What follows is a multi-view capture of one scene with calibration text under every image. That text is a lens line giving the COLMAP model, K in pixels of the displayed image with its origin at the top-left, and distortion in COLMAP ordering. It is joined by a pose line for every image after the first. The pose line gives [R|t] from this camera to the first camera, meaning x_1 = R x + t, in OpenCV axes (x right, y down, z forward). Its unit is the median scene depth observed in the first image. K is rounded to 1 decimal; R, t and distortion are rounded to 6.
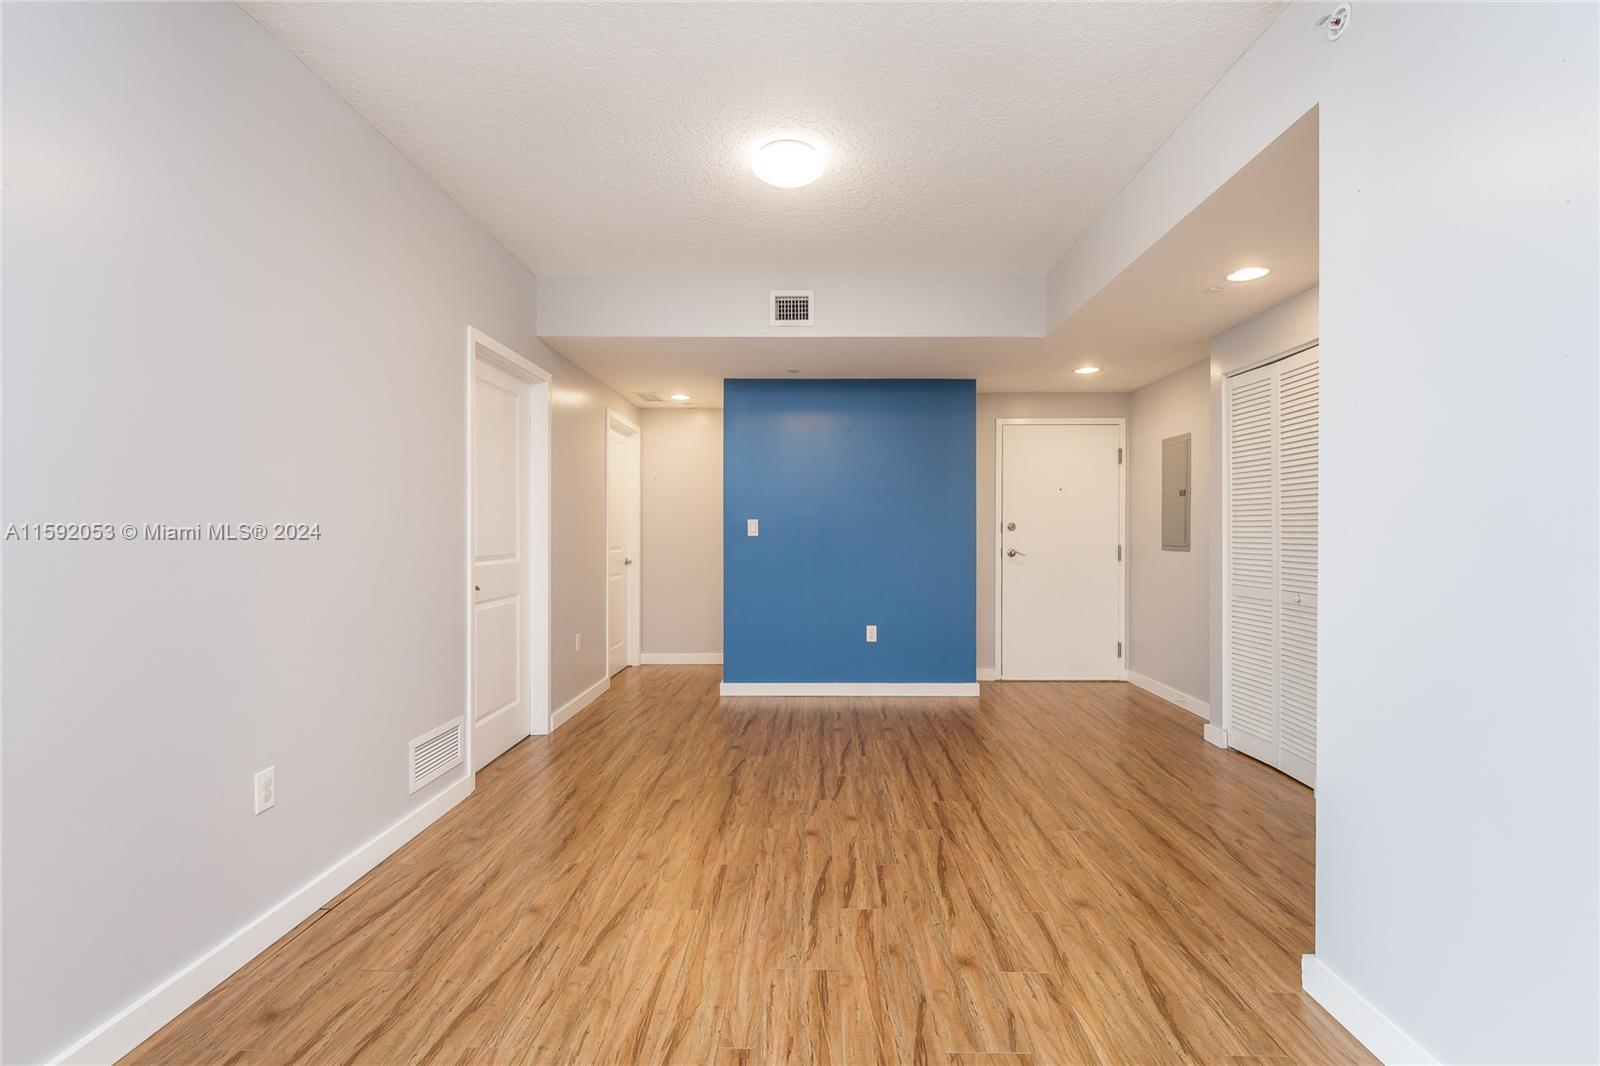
lens RADIAL K [[726.1, 0, 789.1], [0, 726.1, 529.7], [0, 0, 1]] dist [0.005795, -0.000875]
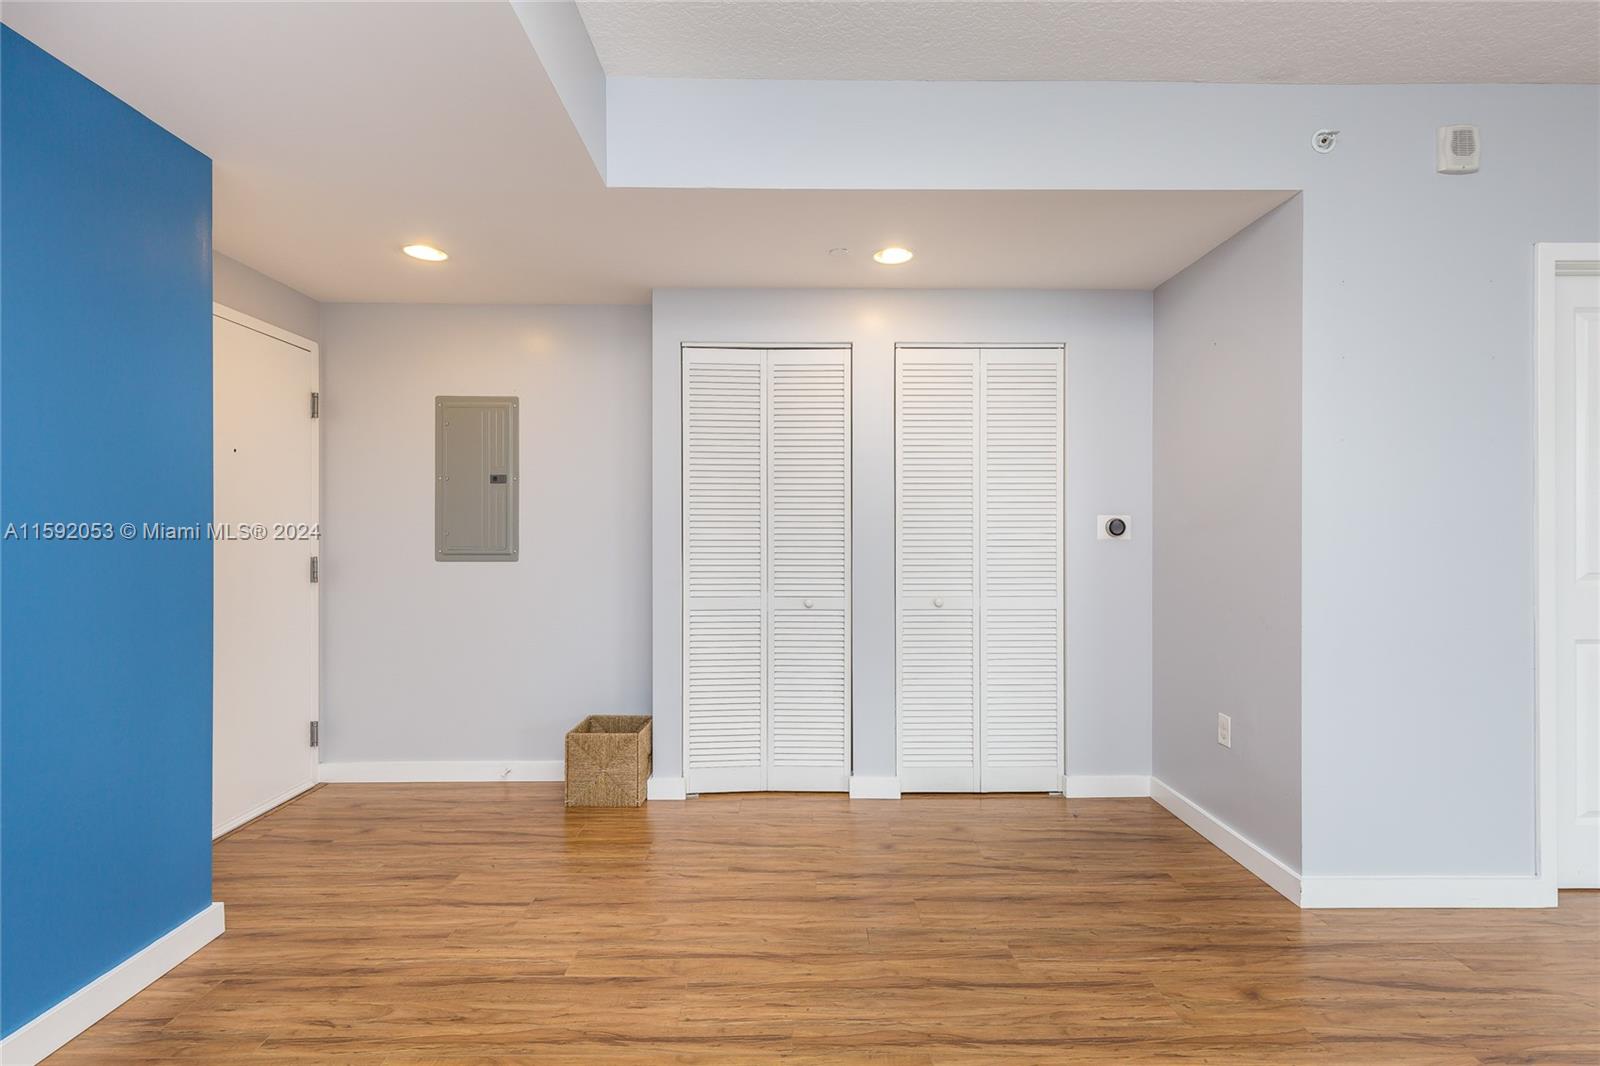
lens RADIAL K [[726.1, 0, 814.8], [0, 726.1, 512.5], [0, 0, 1]] dist [0.005795, -0.000875]
pose [[-0.056400, 0.031611, 0.997908, -0.314746], [-0.004201, 0.999482, -0.031899, 0.008668], [-0.998399, -0.005992, -0.056238, 1.232906]]
